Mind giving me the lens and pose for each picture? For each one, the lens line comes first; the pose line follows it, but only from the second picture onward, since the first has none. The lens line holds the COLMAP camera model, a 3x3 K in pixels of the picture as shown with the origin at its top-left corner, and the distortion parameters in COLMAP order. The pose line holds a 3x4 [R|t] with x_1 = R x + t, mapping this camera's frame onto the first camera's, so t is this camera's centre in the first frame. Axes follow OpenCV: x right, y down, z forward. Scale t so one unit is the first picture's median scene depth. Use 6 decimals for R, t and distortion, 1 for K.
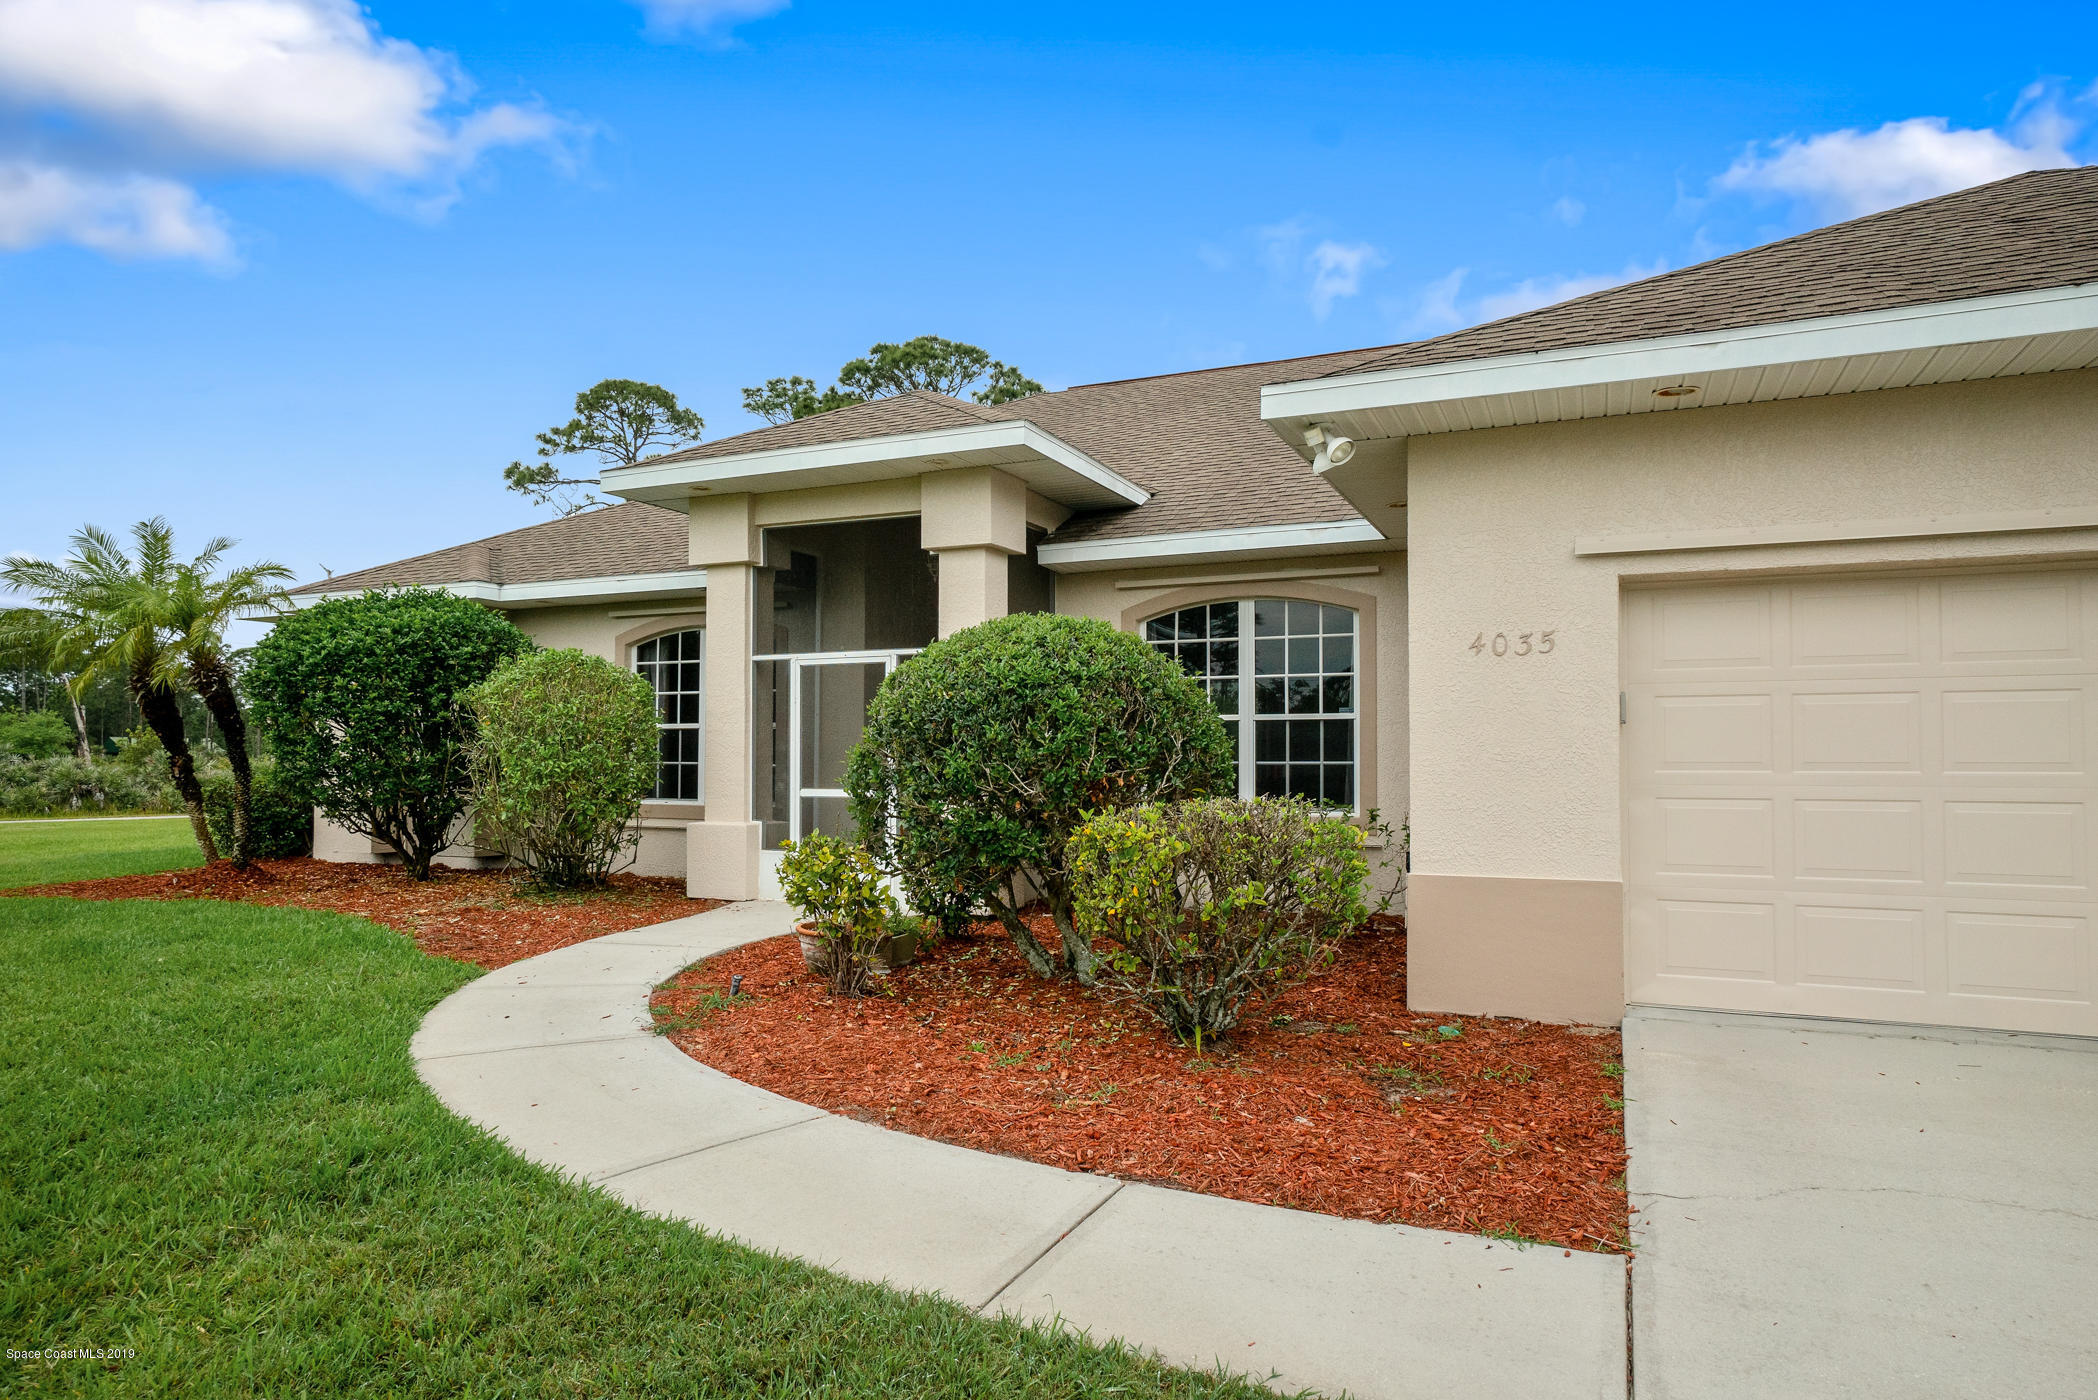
lens RADIAL K [[1231.8, 0, 1105.8], [0, 1231.8, 706.1], [0, 0, 1]] dist [-0.000263, -0.000026]
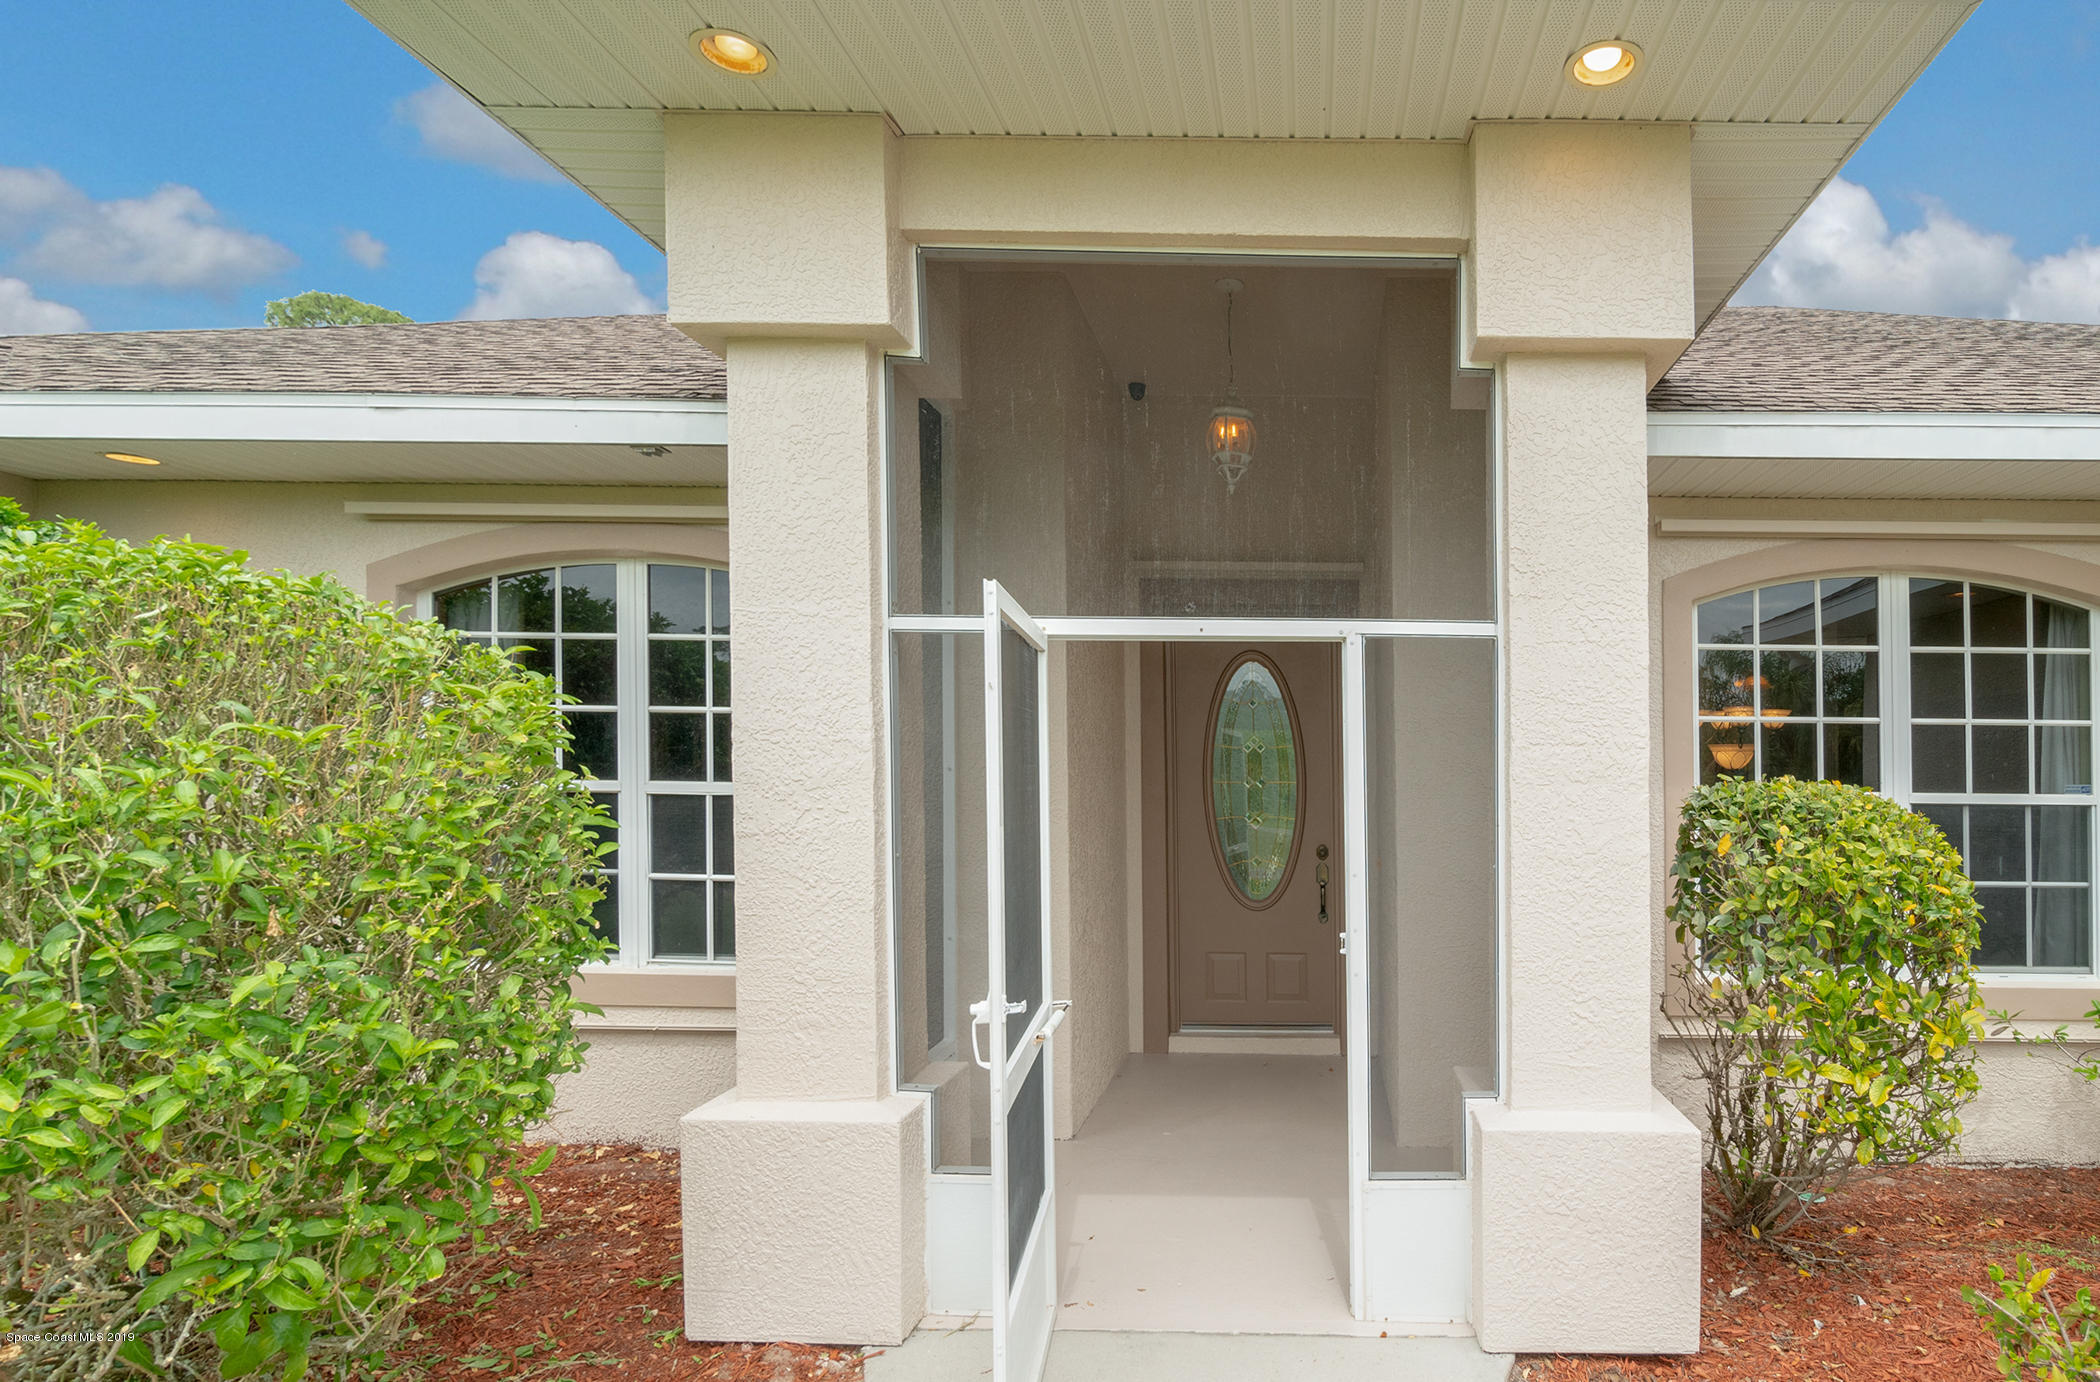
lens RADIAL K [[902.6, 0, 1178.9], [0, 902.6, 765.7], [0, 0, 1]] dist [0.000195, -0.000029]
pose [[0.929194, 0.010778, 0.369434, -0.310285], [-0.029612, 0.998532, 0.045349, -0.013170], [-0.368403, -0.053078, 0.928150, 0.746151]]
